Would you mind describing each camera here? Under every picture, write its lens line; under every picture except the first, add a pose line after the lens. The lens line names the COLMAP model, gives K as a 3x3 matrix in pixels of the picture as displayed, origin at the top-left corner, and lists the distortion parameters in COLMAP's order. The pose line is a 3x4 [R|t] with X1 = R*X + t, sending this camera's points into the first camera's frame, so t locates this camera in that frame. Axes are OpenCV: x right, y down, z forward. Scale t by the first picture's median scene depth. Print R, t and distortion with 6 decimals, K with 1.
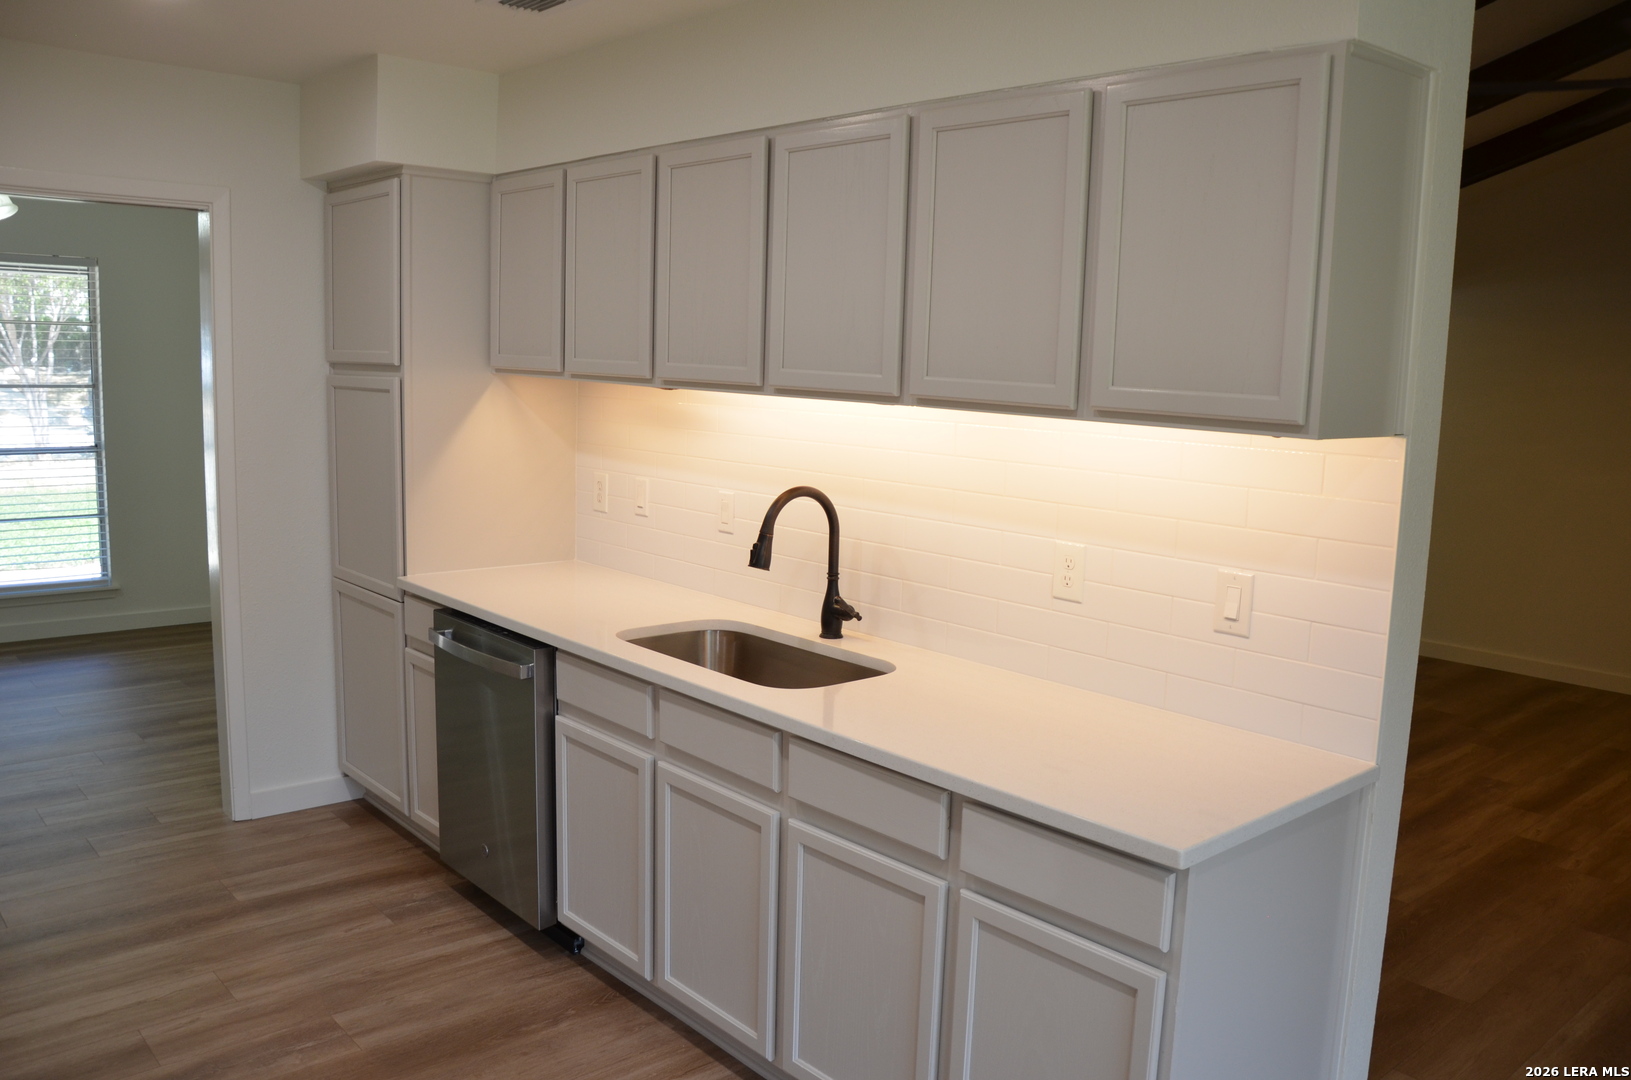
lens RADIAL K [[1303.0, 0, 811.1], [0, 1303.0, 546.9], [0, 0, 1]] dist [-0.163230, 0.151966]
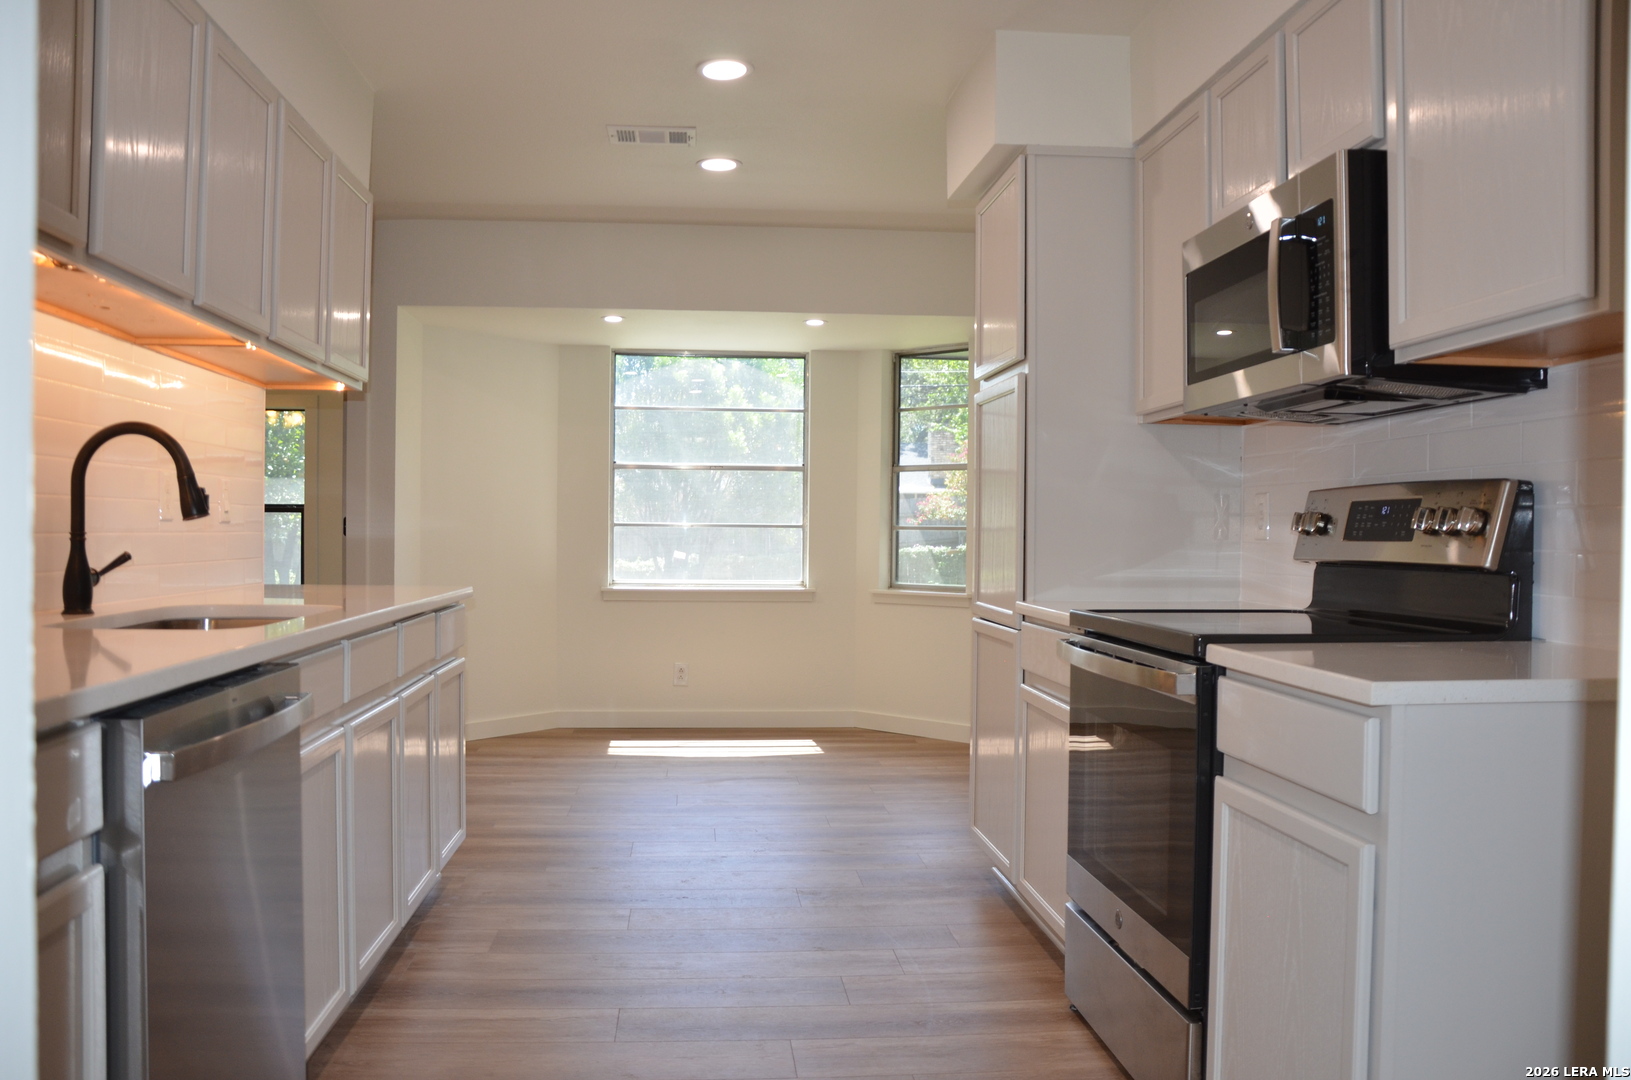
lens RADIAL K [[1303.0, 0, 811.1], [0, 1303.0, 546.9], [0, 0, 1]] dist [-0.163230, 0.151966]
pose [[-0.811148, -0.045368, 0.583079, -0.788343], [0.049195, 0.988160, 0.145324, -0.059904], [-0.582769, 0.146564, -0.799312, 1.338808]]
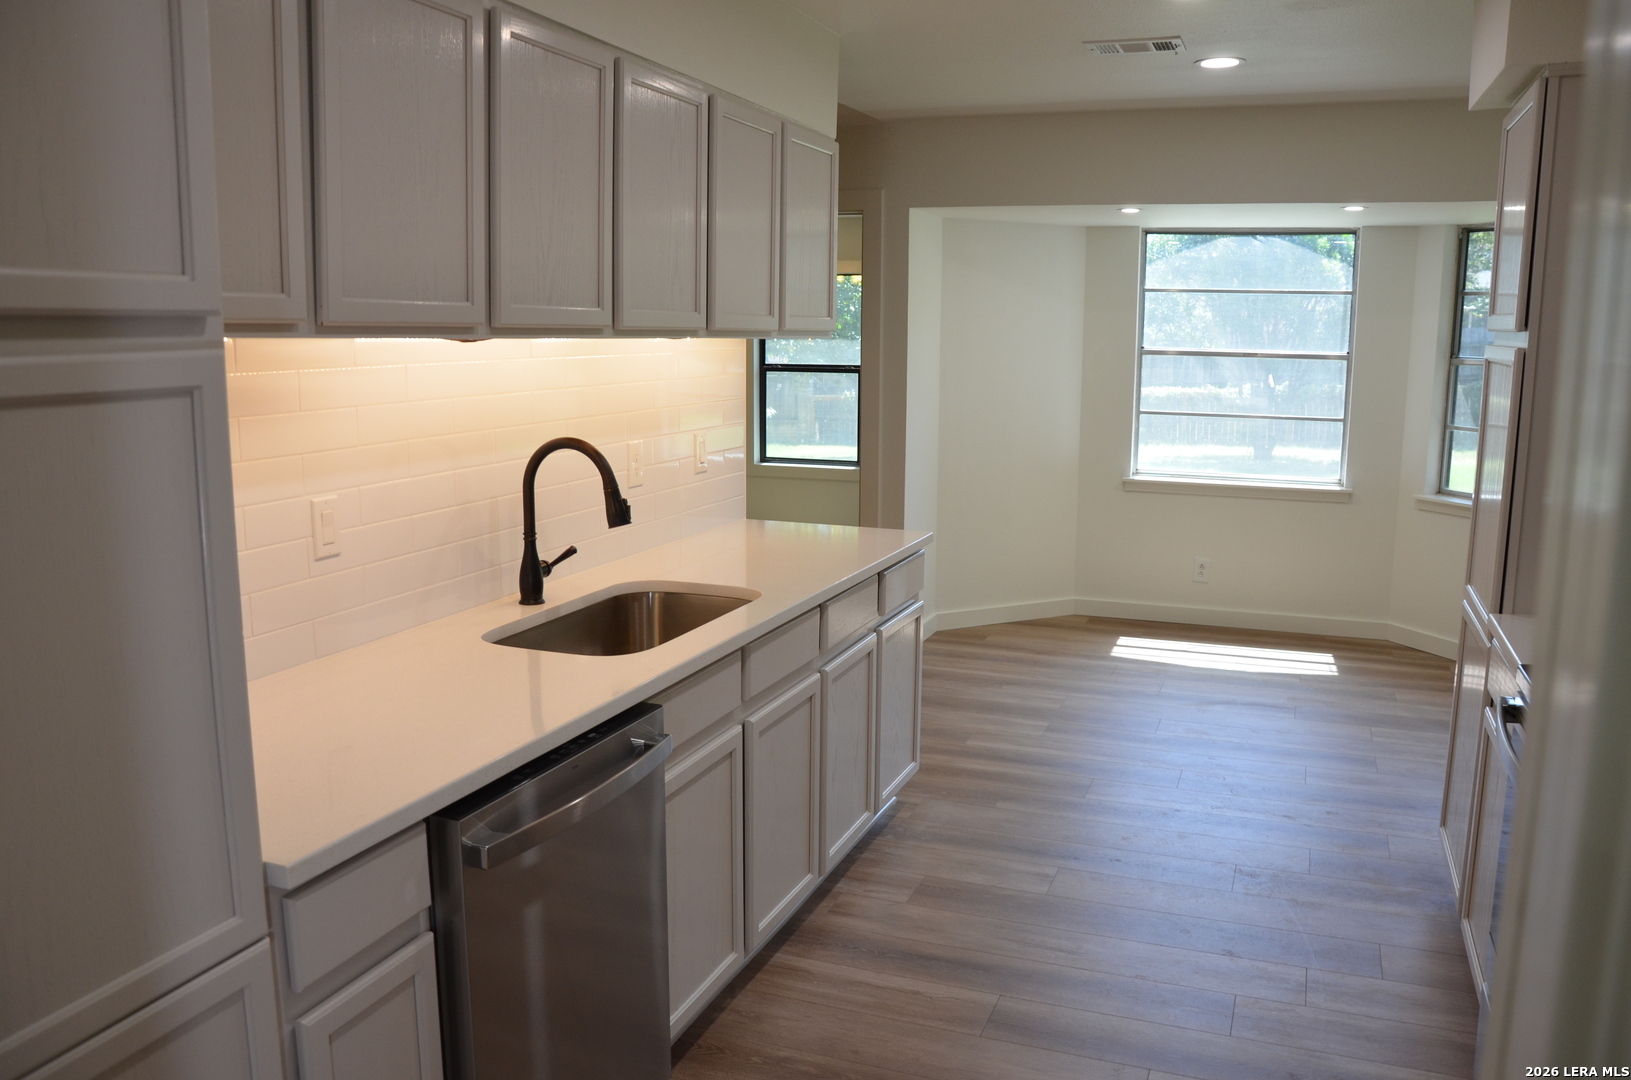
lens RADIAL K [[1303.0, 0, 811.1], [0, 1303.0, 546.9], [0, 0, 1]] dist [-0.163230, 0.151966]
pose [[-0.468646, -0.180646, 0.864718, -0.851119], [0.103793, 0.960828, 0.256976, -0.180668], [-0.877267, 0.210182, -0.431539, 1.206278]]
